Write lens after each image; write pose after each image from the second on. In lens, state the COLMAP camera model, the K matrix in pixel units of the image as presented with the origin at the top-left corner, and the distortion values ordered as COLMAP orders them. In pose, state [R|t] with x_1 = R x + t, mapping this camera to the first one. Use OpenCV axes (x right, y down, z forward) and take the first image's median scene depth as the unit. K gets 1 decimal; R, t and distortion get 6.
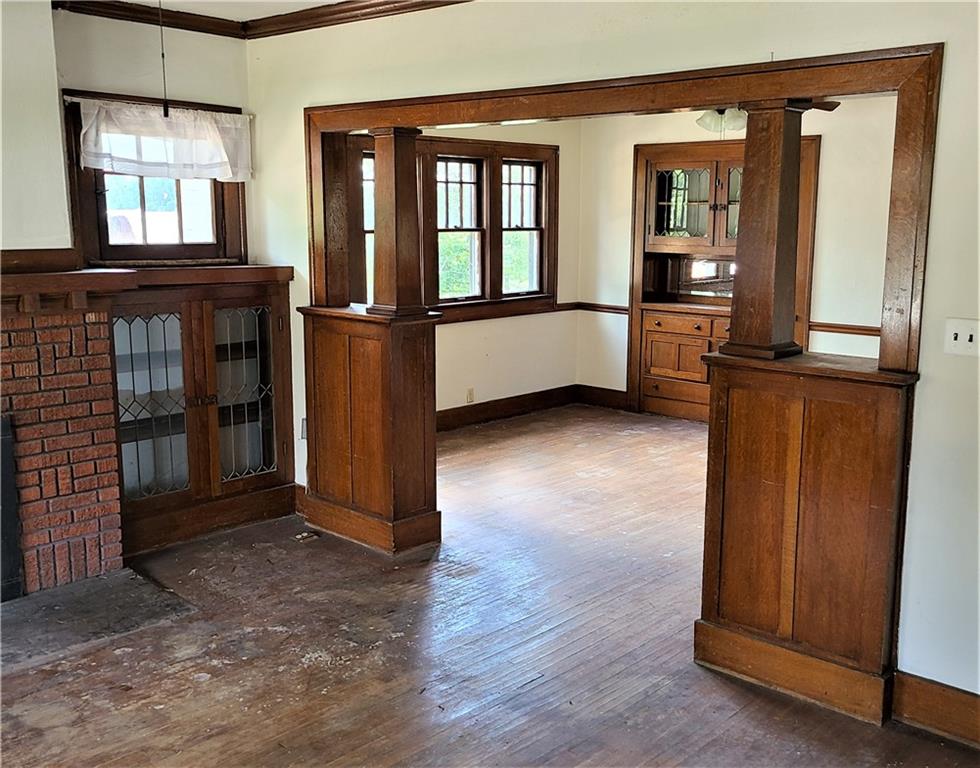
lens RADIAL K [[1015.3, 0, 538.1], [0, 1015.3, 385.8], [0, 0, 1]] dist [0.029052, 0.000000]
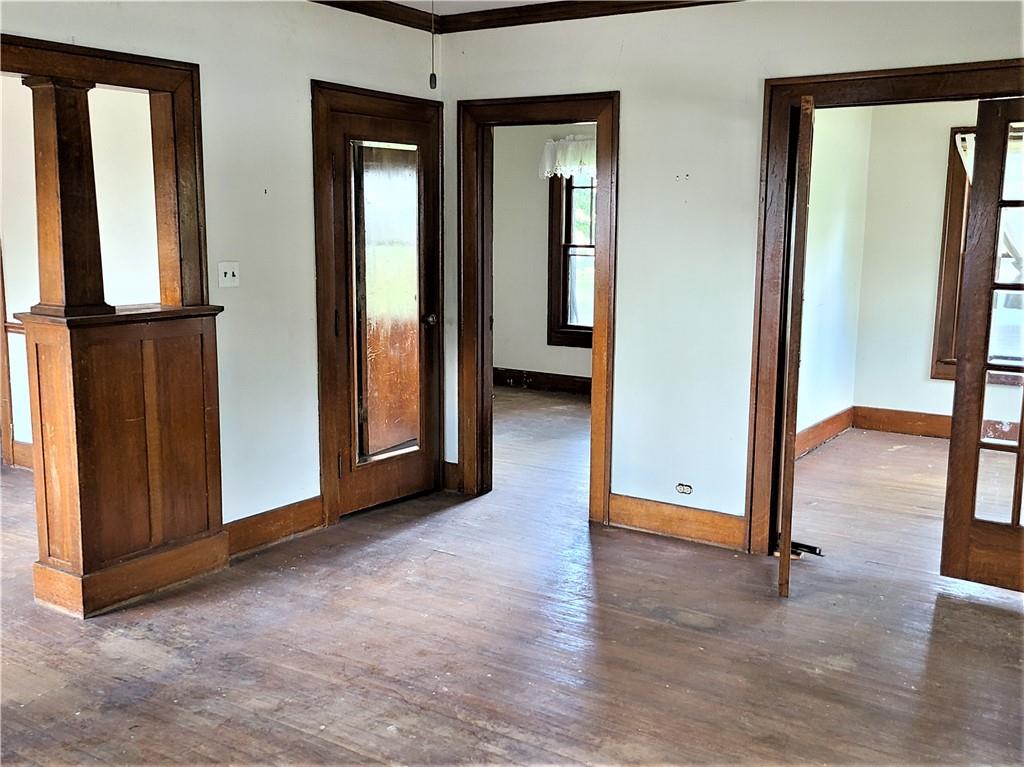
lens RADIAL K [[1030.7, 0, 509.8], [0, 1030.7, 381.0], [0, 0, 1]] dist [0.040483, 0.000000]
pose [[-0.122037, -0.171885, 0.977529, -0.678383], [0.154312, 0.969628, 0.189760, -0.073280], [-0.980456, 0.174002, -0.091807, 0.482833]]
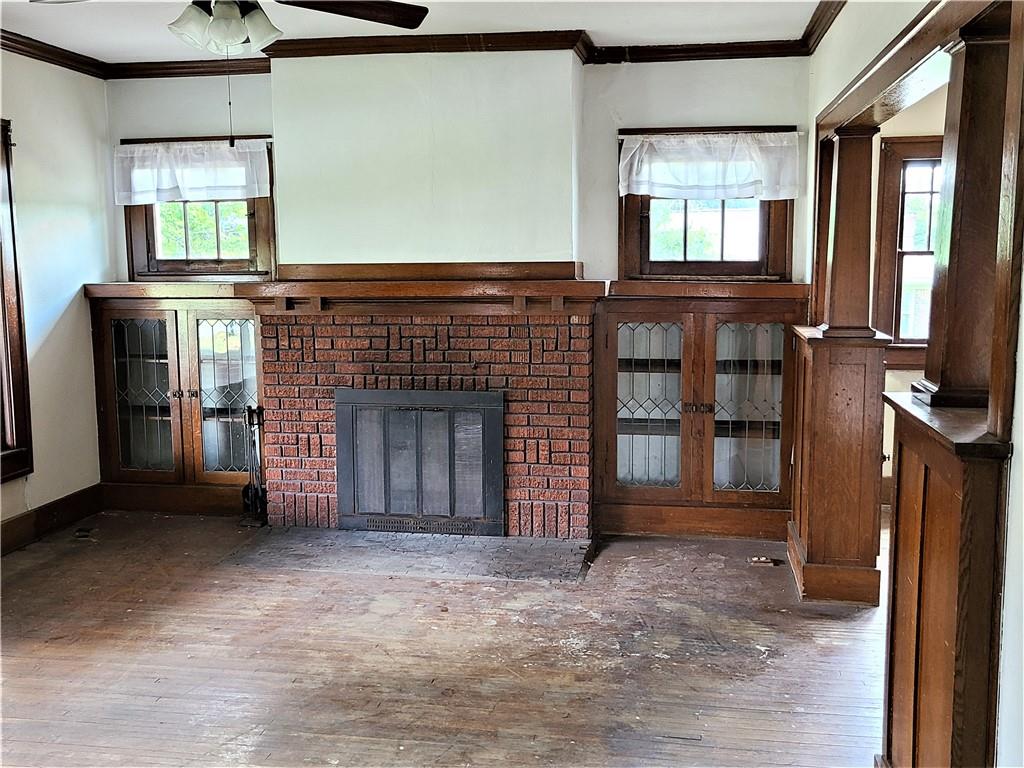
lens RADIAL K [[1030.7, 0, 509.4], [0, 1030.7, 386.9], [0, 0, 1]] dist [0.040483, 0.000000]
pose [[0.522964, 0.099674, -0.846507, 0.474642], [-0.134640, 0.990331, 0.033430, -0.016782], [0.841654, 0.096491, 0.531327, 0.267786]]
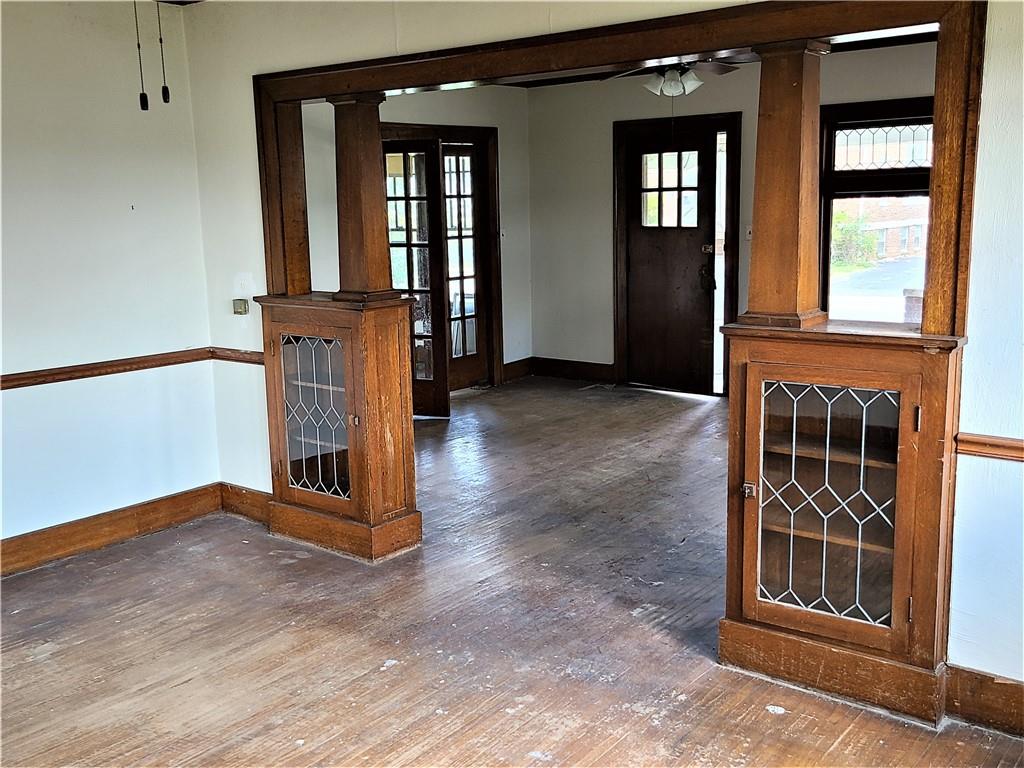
lens RADIAL K [[1030.7, 0, 513.5], [0, 1030.7, 383.4], [0, 0, 1]] dist [0.040483, 0.000000]
pose [[-0.998924, 0.018854, -0.042376, 0.068507], [0.003297, 0.940199, 0.340610, -0.263706], [0.046264, 0.340104, -0.939249, 1.623166]]
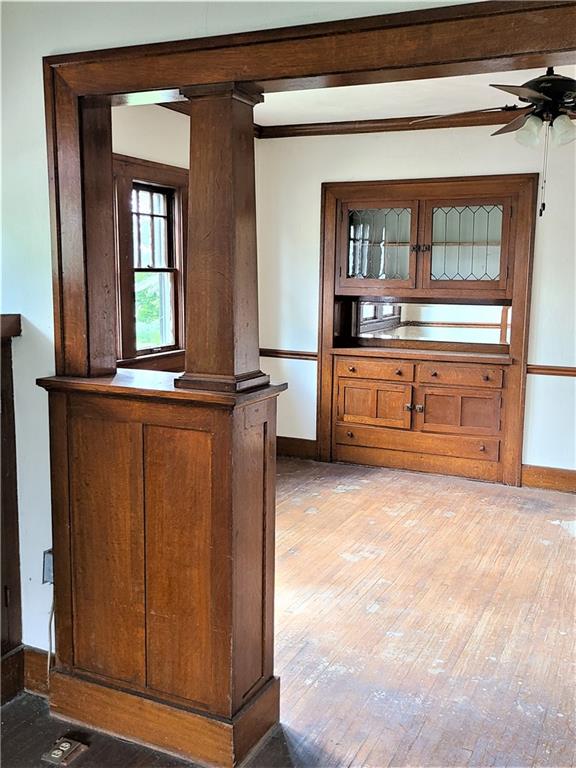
lens RADIAL K [[773.0, 0, 302.1], [0, 773.0, 386.9], [0, 0, 1]] dist [0.040483, 0.000000]
pose [[0.957659, -0.039027, 0.285246, -0.225211], [0.044726, 0.998908, -0.013489, -0.060925], [-0.284408, 0.025676, 0.958359, 0.514019]]
